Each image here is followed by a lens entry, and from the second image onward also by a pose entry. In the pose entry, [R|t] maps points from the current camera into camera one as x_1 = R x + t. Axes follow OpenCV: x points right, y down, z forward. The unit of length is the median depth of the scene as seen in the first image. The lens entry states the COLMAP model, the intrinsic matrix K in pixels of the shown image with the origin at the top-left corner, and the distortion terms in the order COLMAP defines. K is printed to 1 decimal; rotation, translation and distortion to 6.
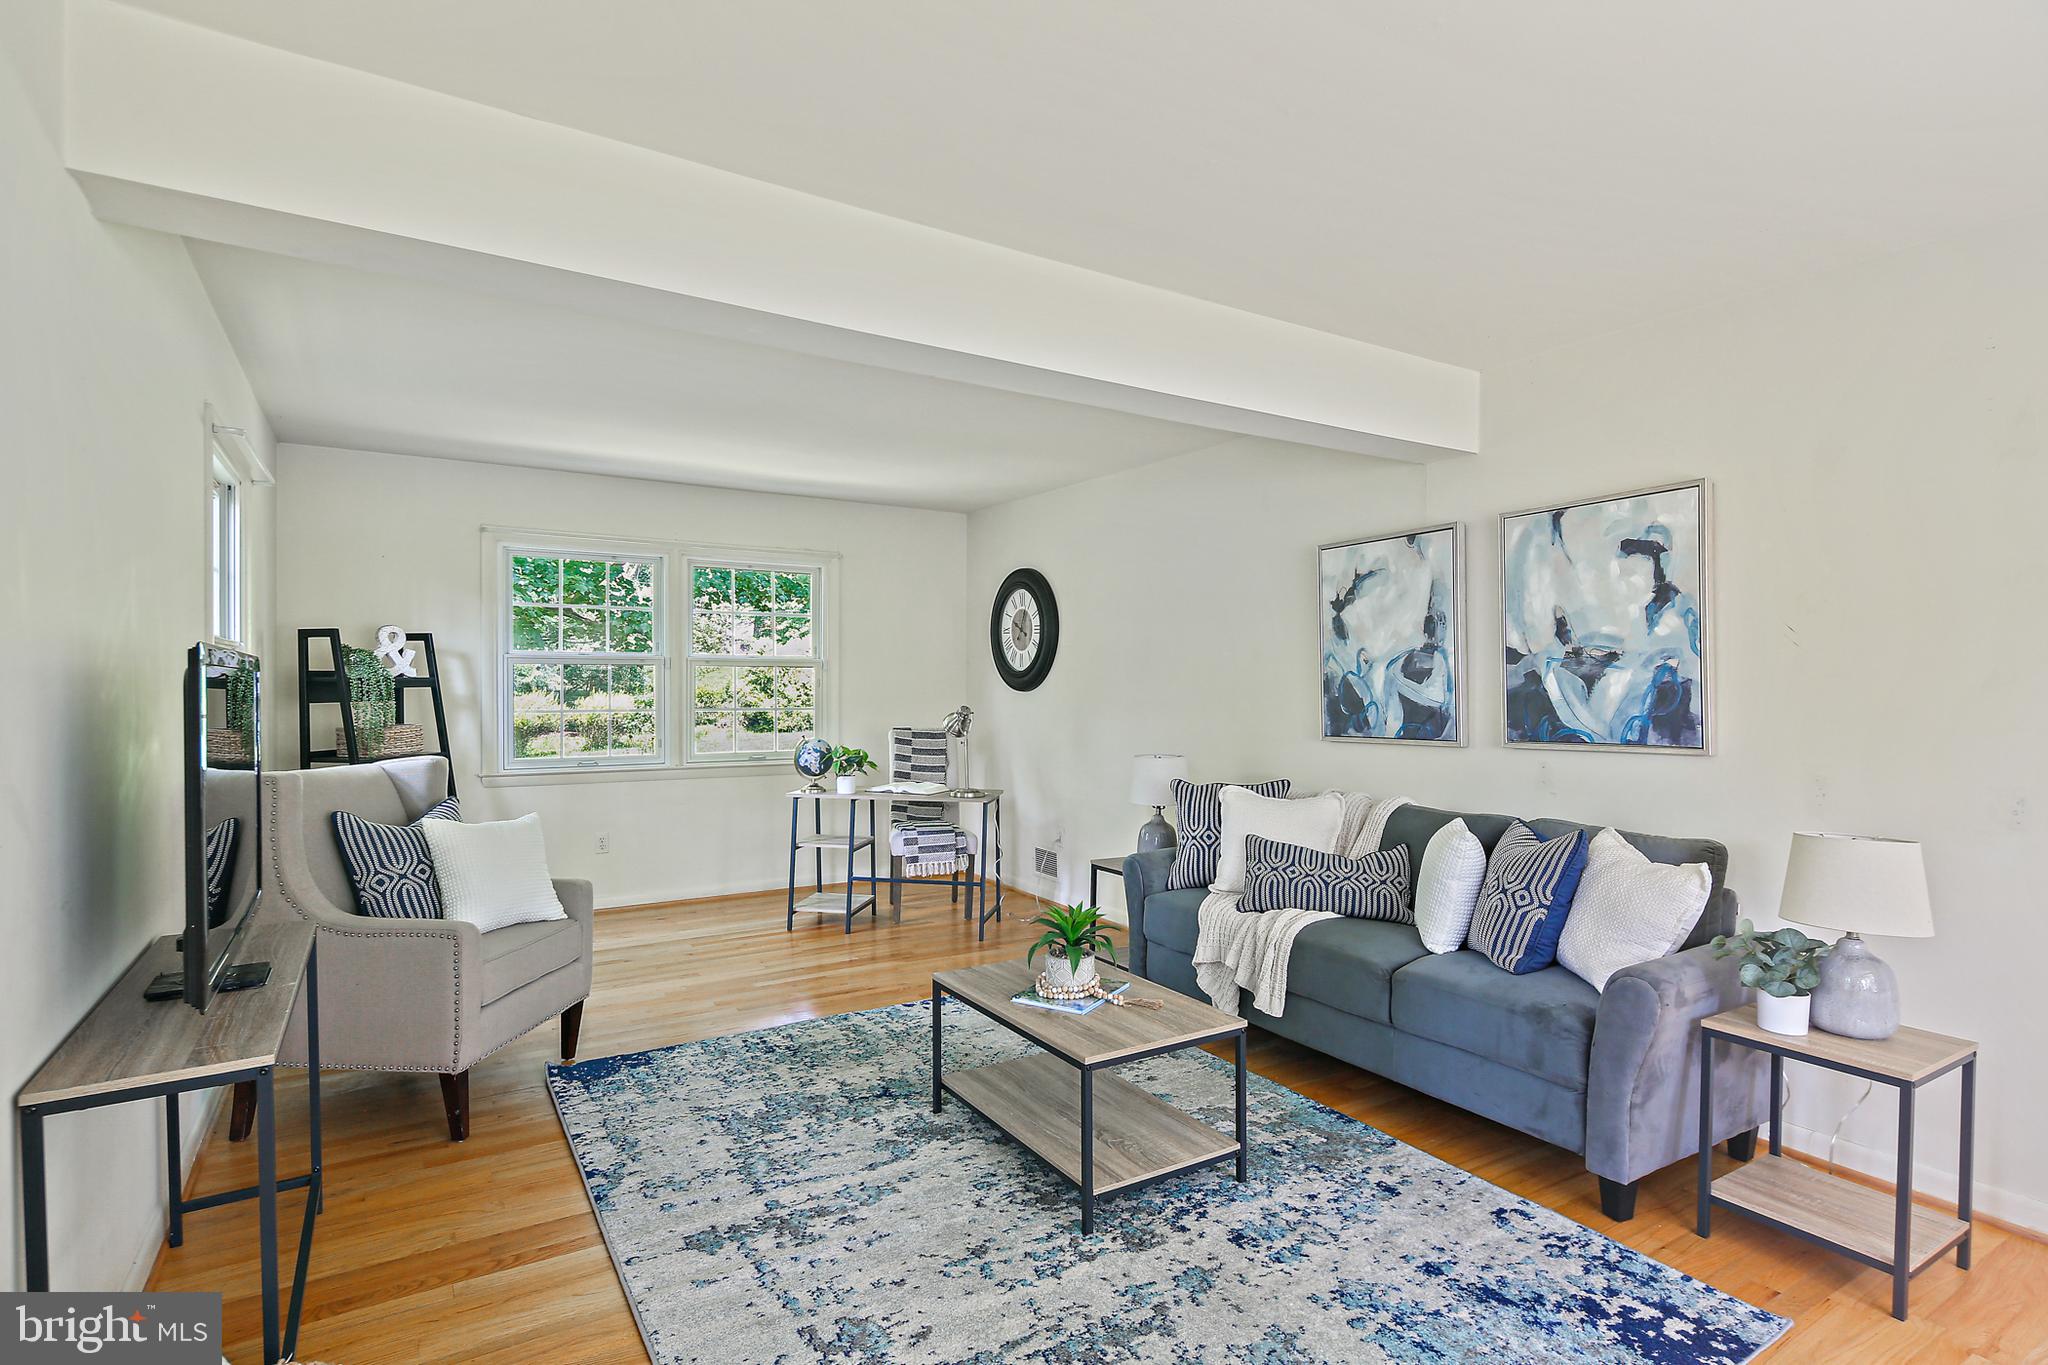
lens RADIAL K [[1007.3, 0, 1021.3], [0, 1007.3, 695.2], [0, 0, 1]] dist [0.002015, 0.000415]
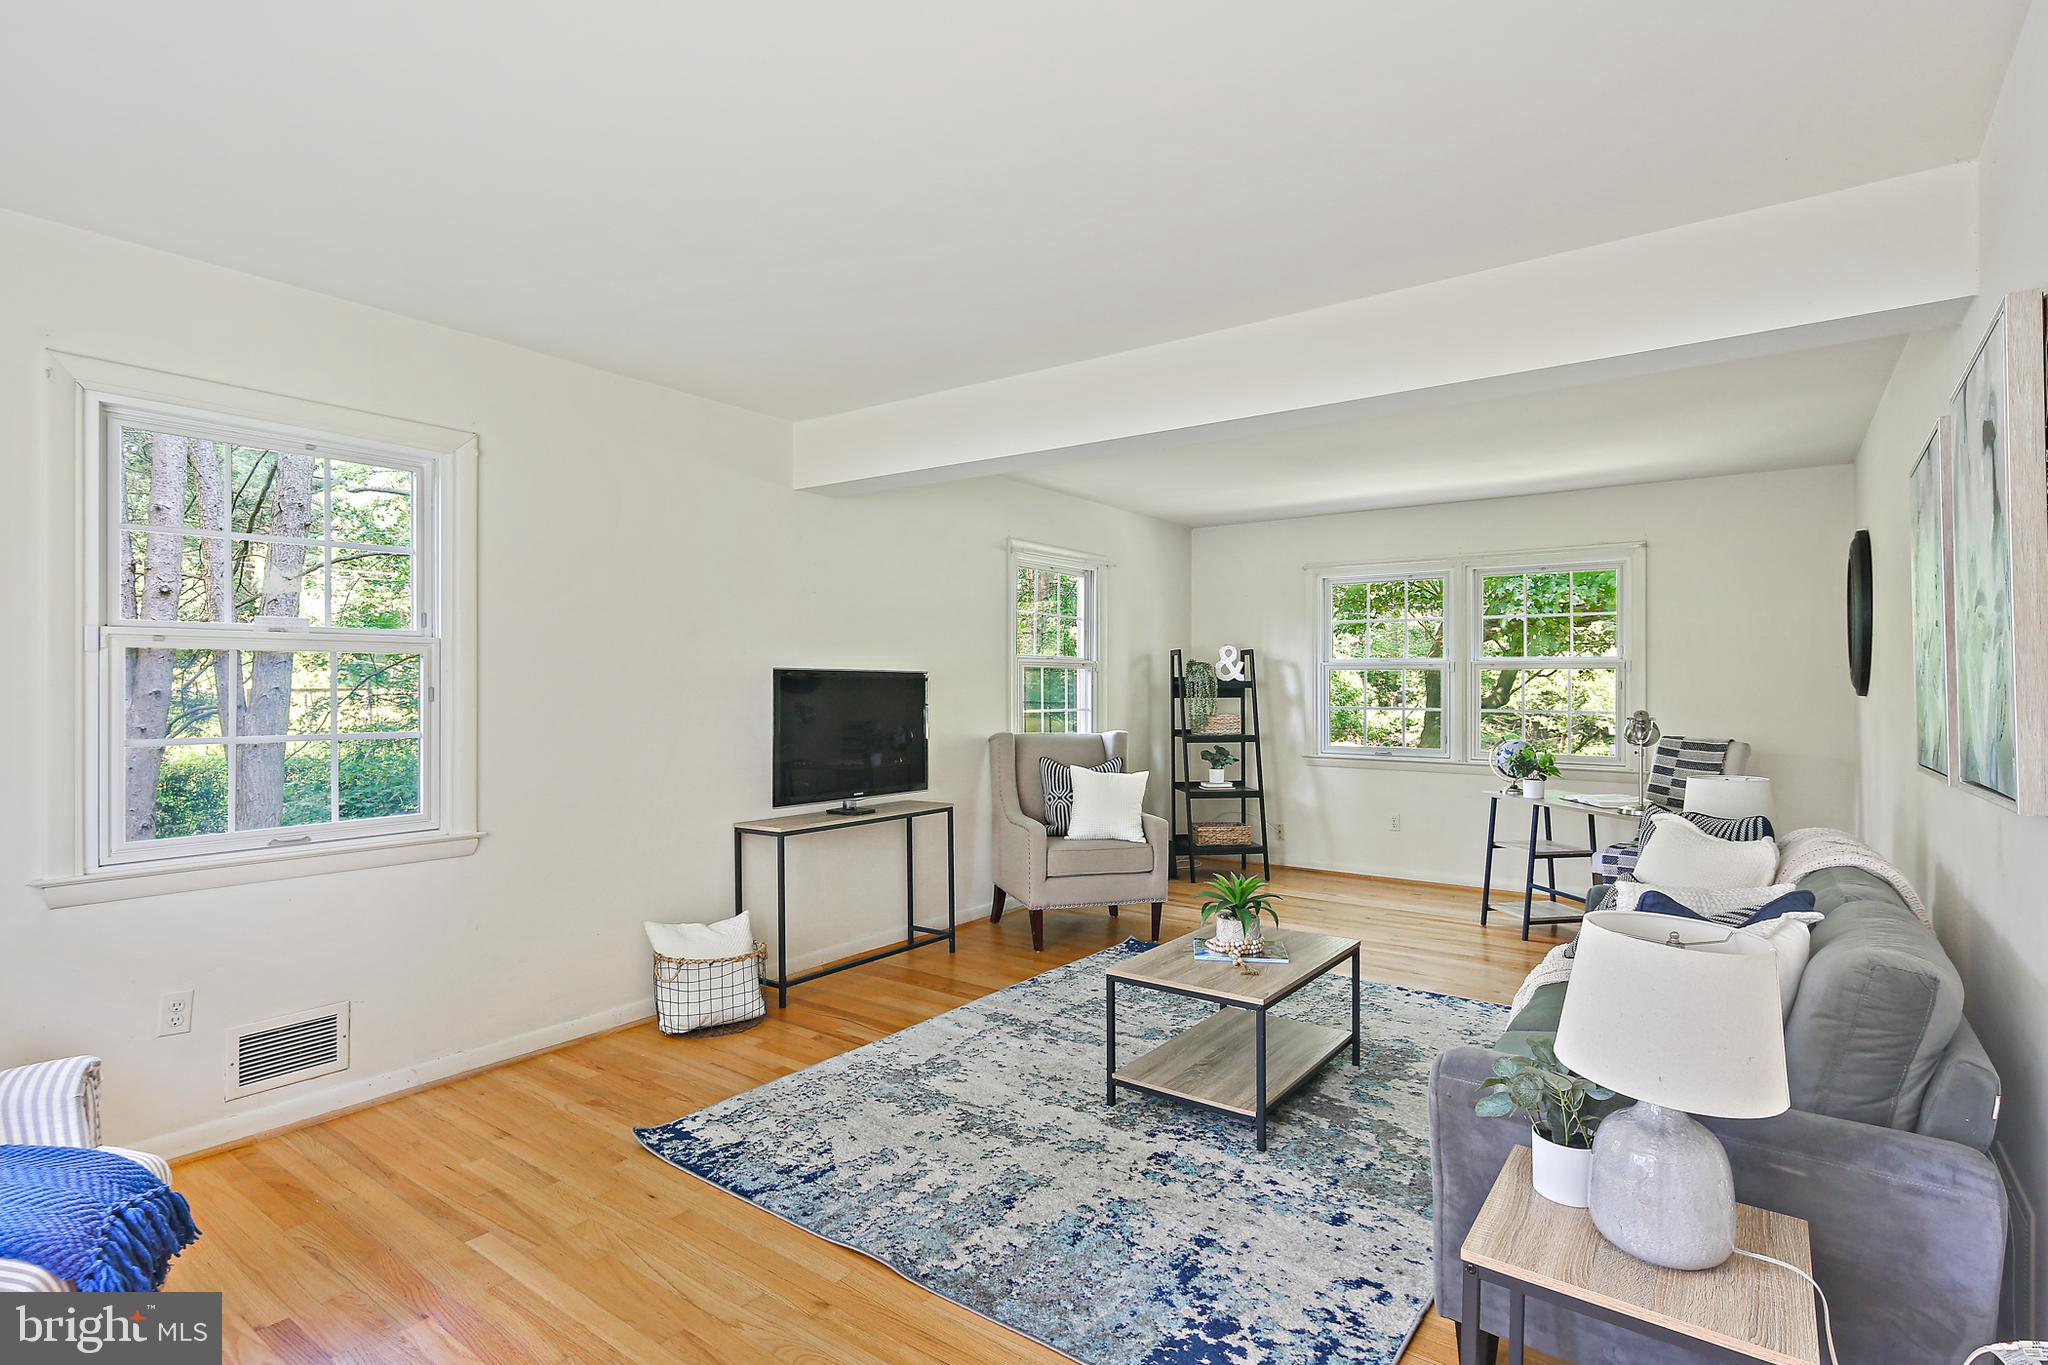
lens RADIAL K [[1007.3, 0, 1033.2], [0, 1007.3, 679.3], [0, 0, 1]] dist [0.002015, 0.000415]
pose [[0.377547, -0.008051, -0.925955, 0.867618], [-0.011905, 0.999837, -0.013548, 0.002752], [0.925914, 0.016139, 0.377390, 0.287597]]
